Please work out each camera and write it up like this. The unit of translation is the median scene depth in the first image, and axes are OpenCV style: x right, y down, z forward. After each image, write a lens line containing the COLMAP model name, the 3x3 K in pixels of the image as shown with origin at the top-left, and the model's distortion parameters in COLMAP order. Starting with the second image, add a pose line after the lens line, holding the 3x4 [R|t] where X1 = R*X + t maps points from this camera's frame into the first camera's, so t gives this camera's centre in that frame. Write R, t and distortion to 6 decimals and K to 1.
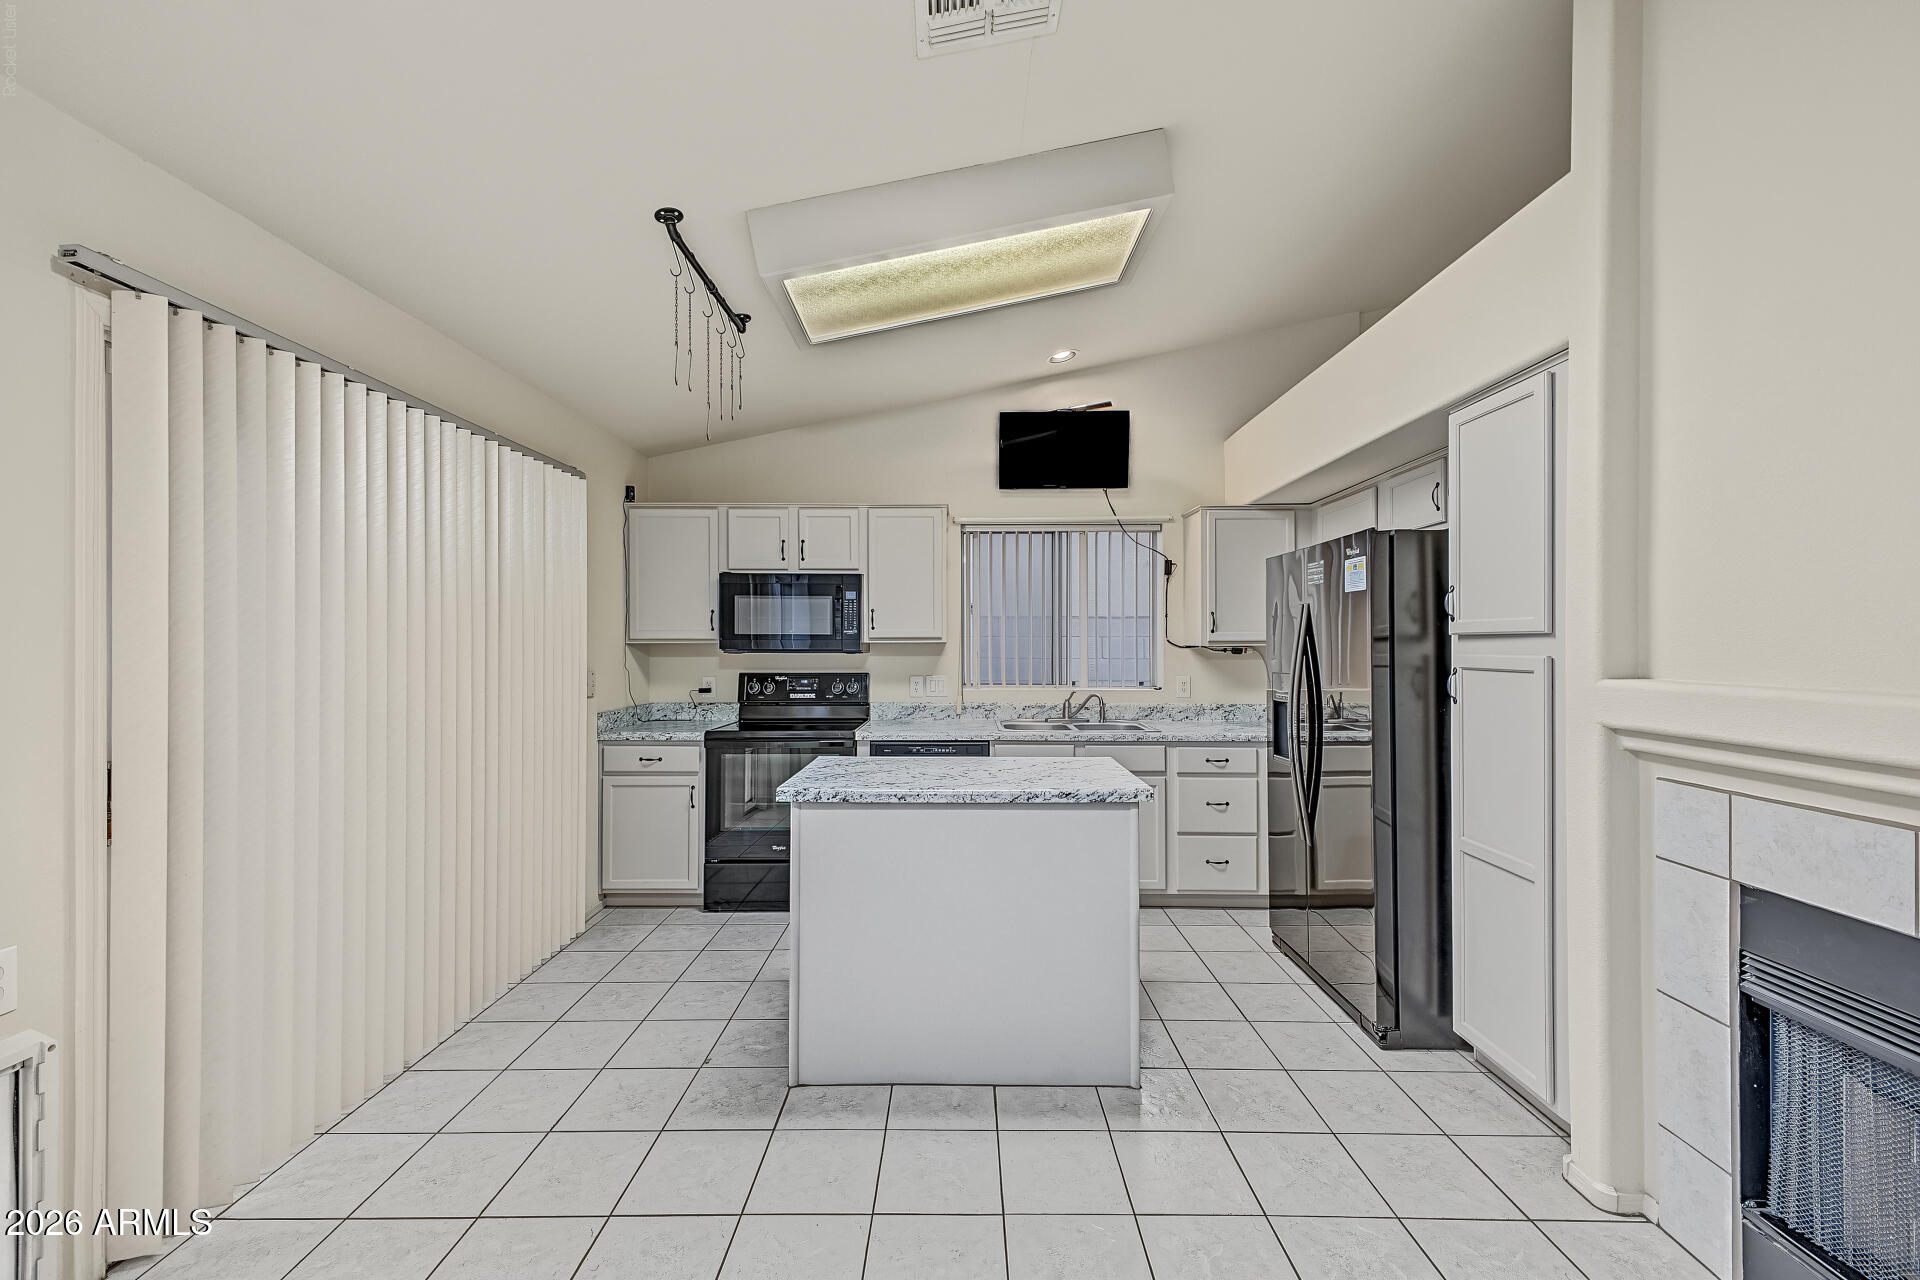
lens RADIAL K [[765.4, 0, 953.8], [0, 765.4, 638.5], [0, 0, 1]] dist [0.023372, -0.002845]
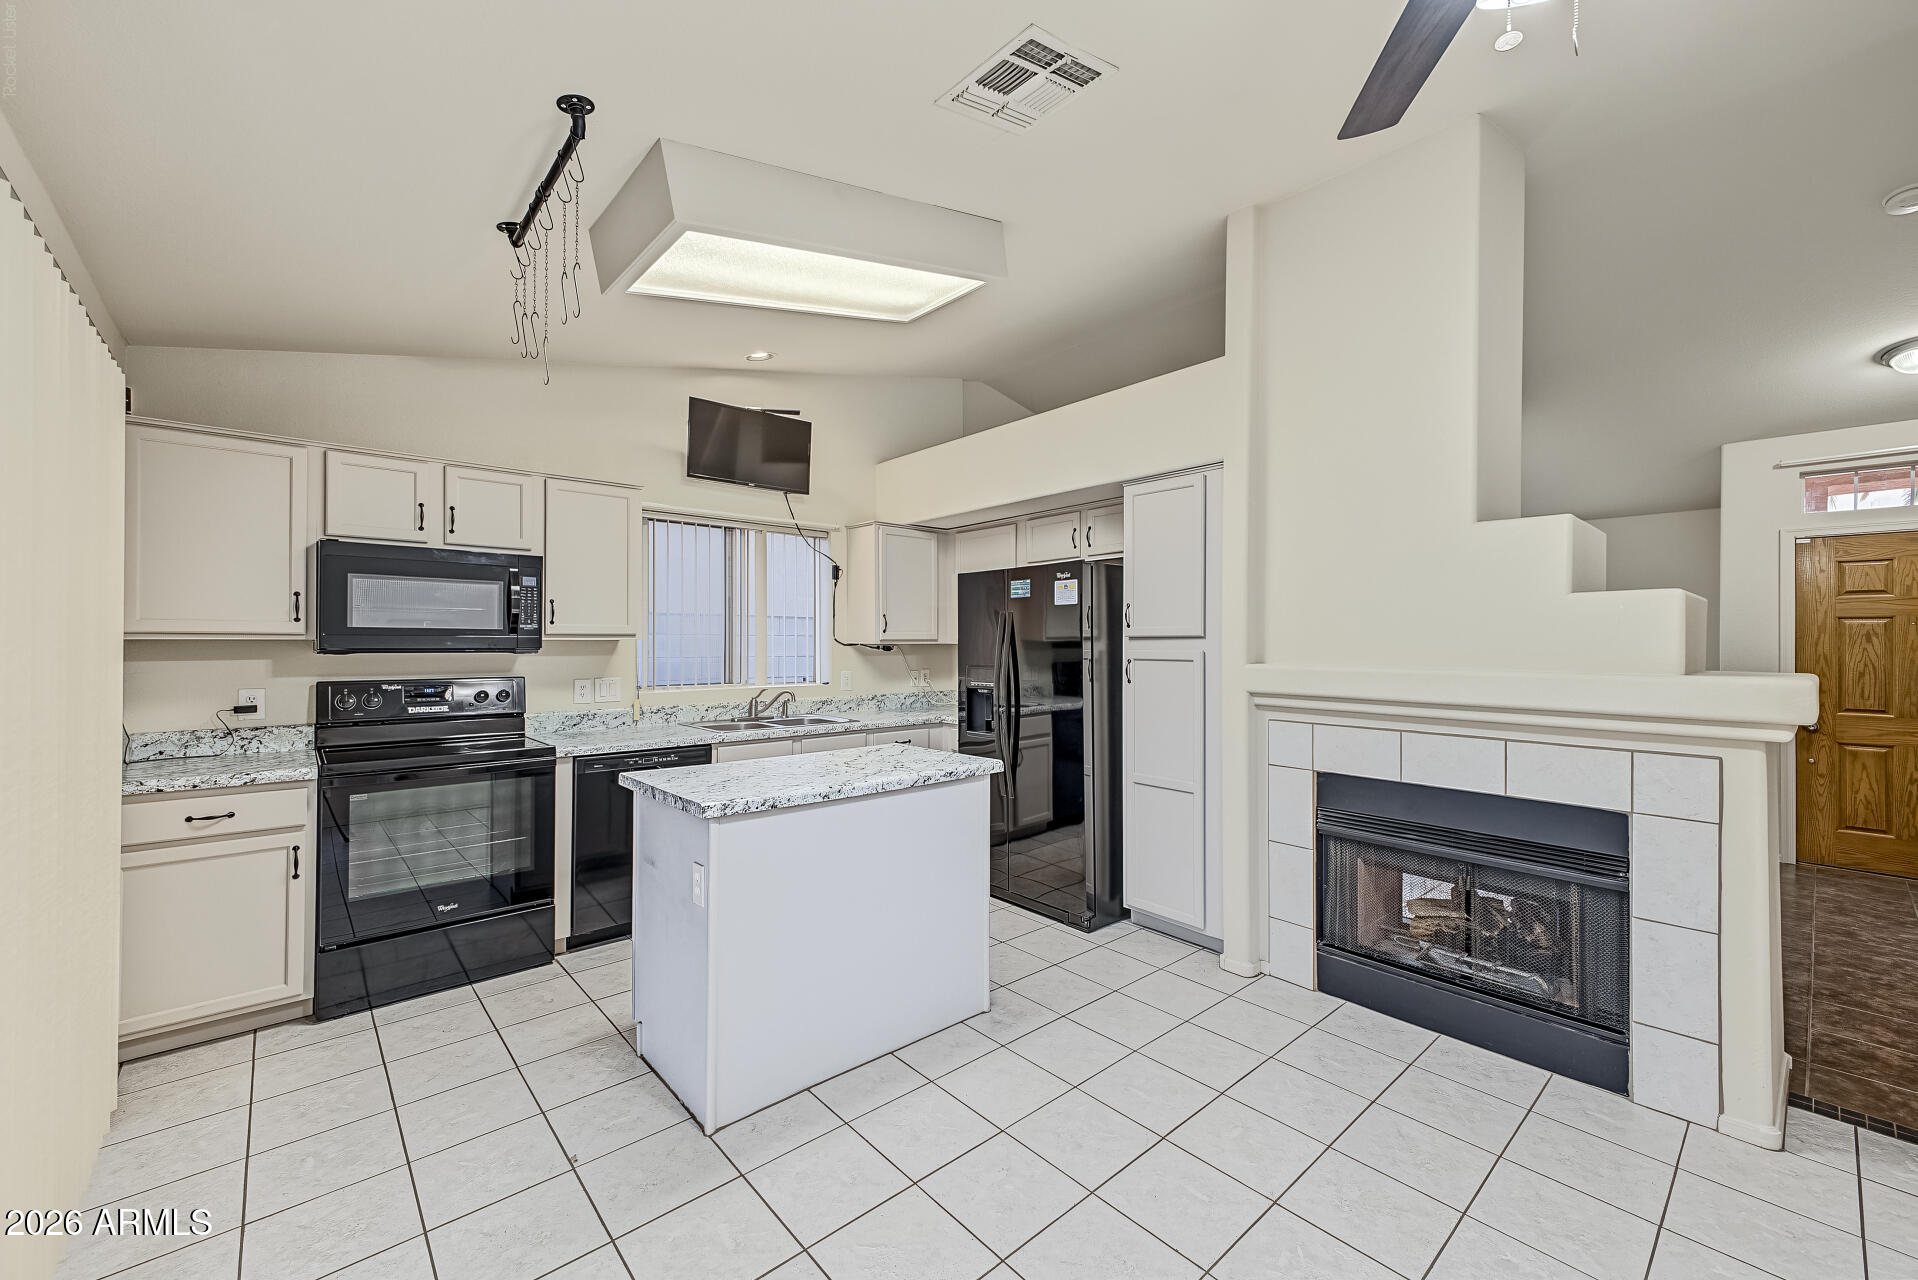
lens RADIAL K [[764.6, 0, 955.4], [0, 764.6, 637.1], [0, 0, 1]] dist [0.023372, -0.002845]
pose [[0.745762, 0.007749, 0.666167, -0.344247], [-0.007573, 0.999966, -0.003154, 0.001773], [-0.666169, -0.002693, 0.745796, 0.081521]]
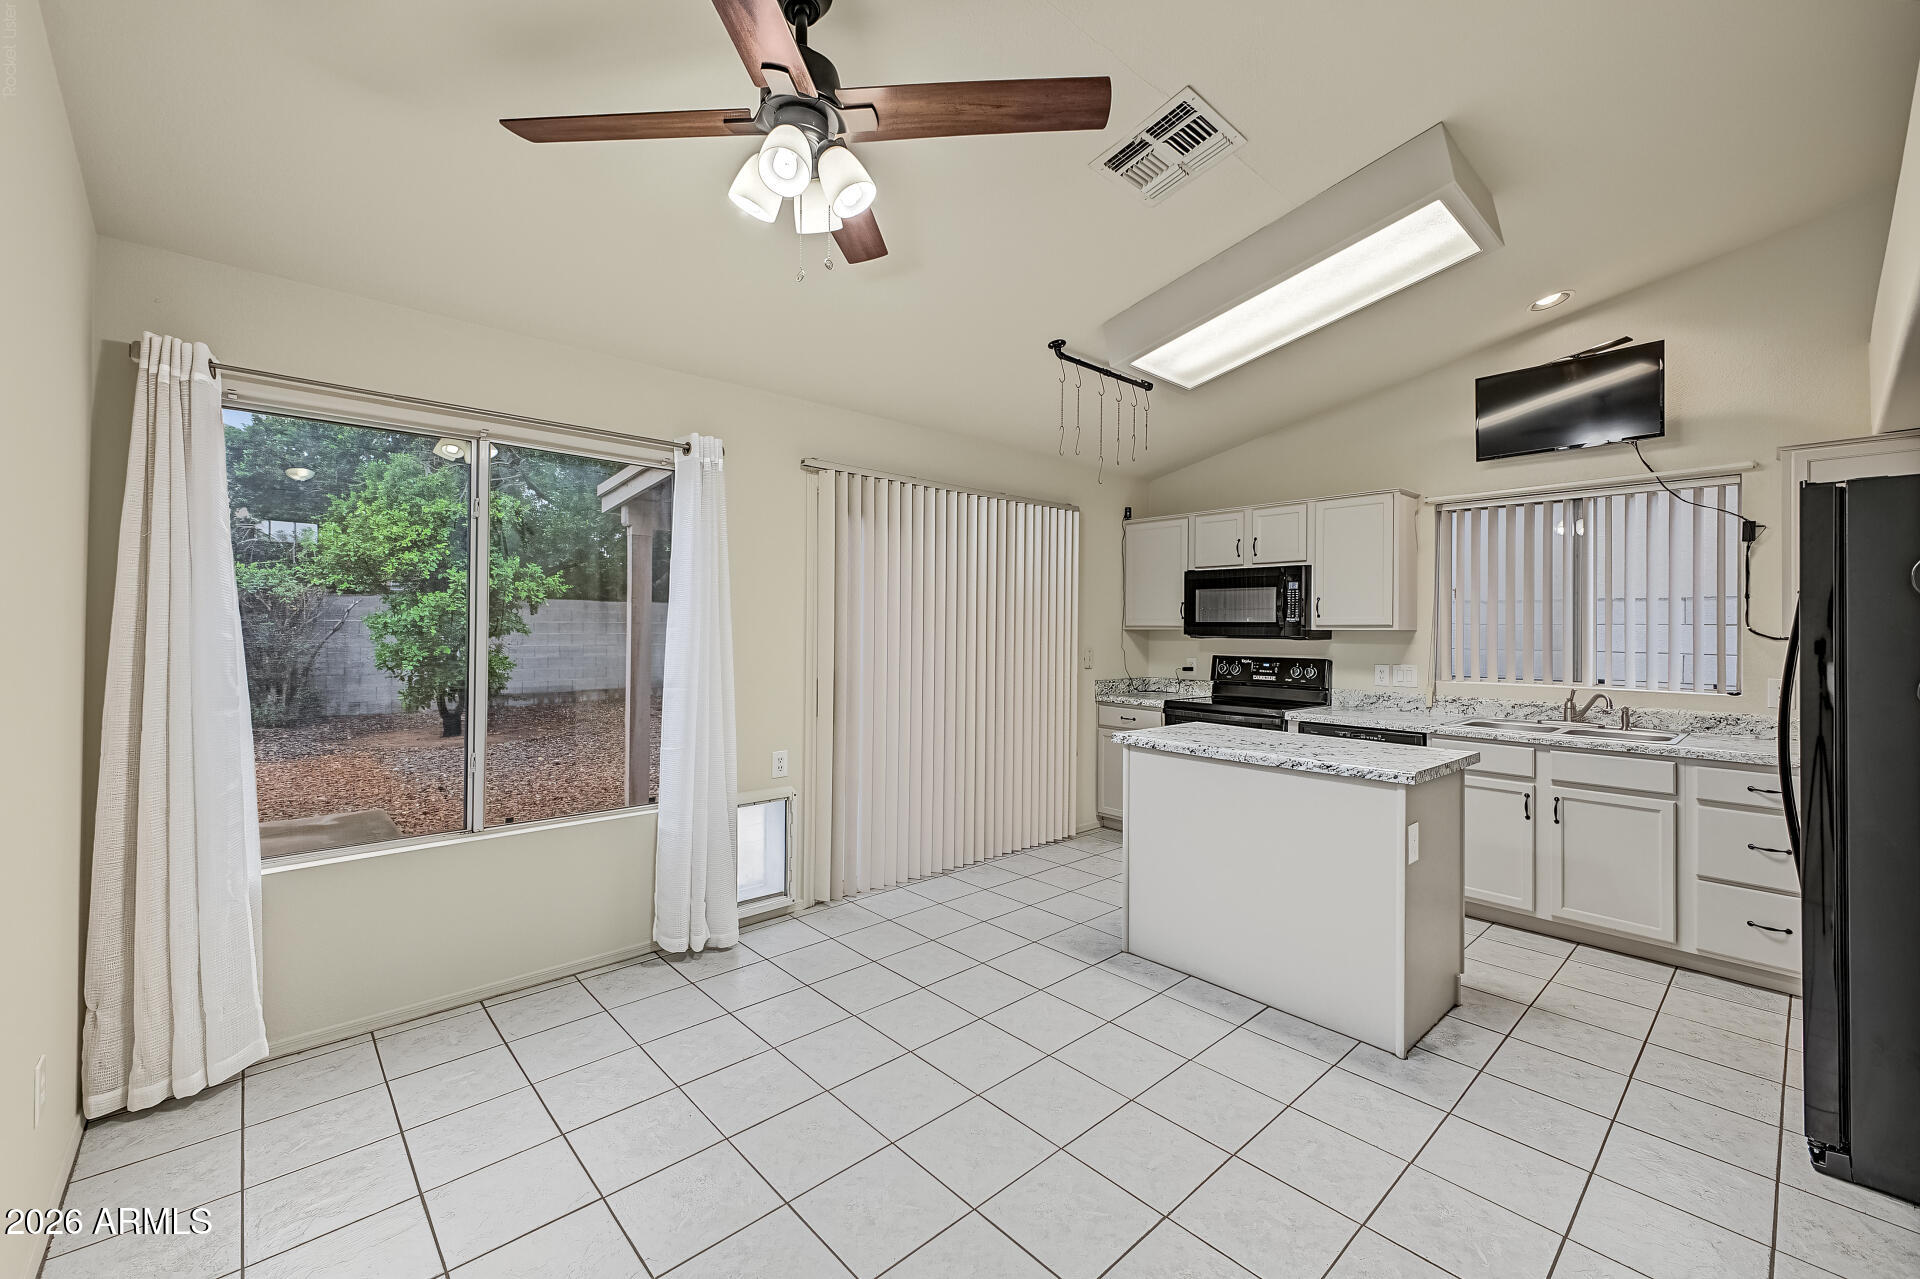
lens RADIAL K [[765.4, 0, 956.5], [0, 765.4, 623.8], [0, 0, 1]] dist [0.023372, -0.002845]
pose [[0.678618, 0.000191, -0.734491, 0.340337], [-0.002016, 0.999997, -0.001602, -0.000456], [0.734488, 0.002568, 0.678617, -0.086279]]
